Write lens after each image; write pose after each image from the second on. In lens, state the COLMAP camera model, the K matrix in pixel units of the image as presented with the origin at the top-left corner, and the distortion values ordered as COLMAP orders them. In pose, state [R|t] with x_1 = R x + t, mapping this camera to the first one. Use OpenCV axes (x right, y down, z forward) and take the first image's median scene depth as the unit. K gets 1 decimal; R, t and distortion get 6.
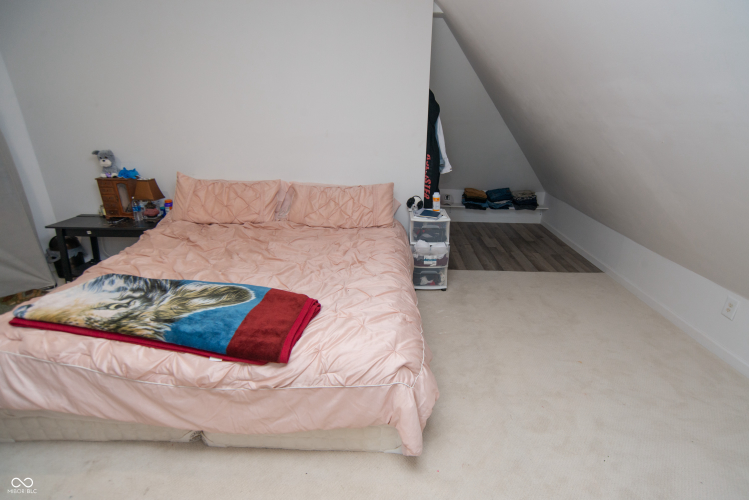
lens RADIAL K [[381.4, 0, 384.2], [0, 381.4, 258.4], [0, 0, 1]] dist [-0.084734, 0.047519]
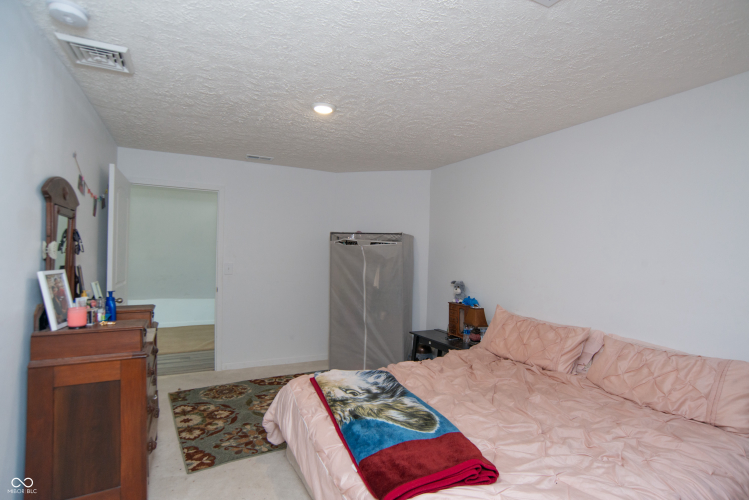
lens RADIAL K [[381.4, 0, 384.2], [0, 381.4, 258.4], [0, 0, 1]] dist [-0.084734, 0.047519]
pose [[0.488570, 0.001217, -0.872524, 0.240682], [-0.327051, 0.927347, -0.181839, -0.051046], [0.808911, 0.374201, 0.453472, 0.191162]]
